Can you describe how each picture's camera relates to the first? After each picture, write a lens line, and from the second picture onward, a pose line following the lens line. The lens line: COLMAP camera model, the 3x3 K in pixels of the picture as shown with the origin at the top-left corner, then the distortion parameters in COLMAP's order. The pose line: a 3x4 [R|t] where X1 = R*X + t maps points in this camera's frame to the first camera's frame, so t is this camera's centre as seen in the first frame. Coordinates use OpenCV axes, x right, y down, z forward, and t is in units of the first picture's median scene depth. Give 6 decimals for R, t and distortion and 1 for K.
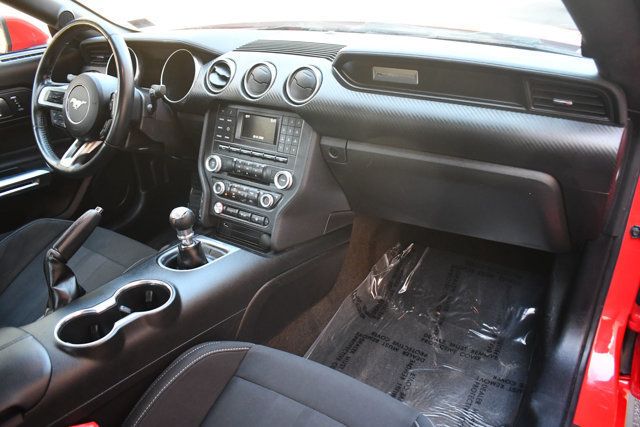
lens RADIAL K [[531.2, 0, 318.8], [0, 531.2, 216.0], [0, 0, 1]] dist [-0.079248, -0.004515]
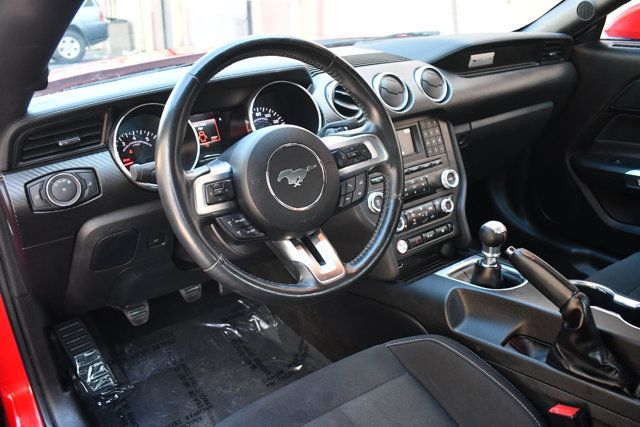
lens RADIAL K [[568.7, 0, 319.4], [0, 568.7, 209.9], [0, 0, 1]] dist [-0.108257, 0.009012]
pose [[0.336293, -0.338906, 0.878664, -1.073334], [0.445053, 0.879438, 0.168868, -0.296534], [-0.829961, 0.334262, 0.446580, 0.725539]]
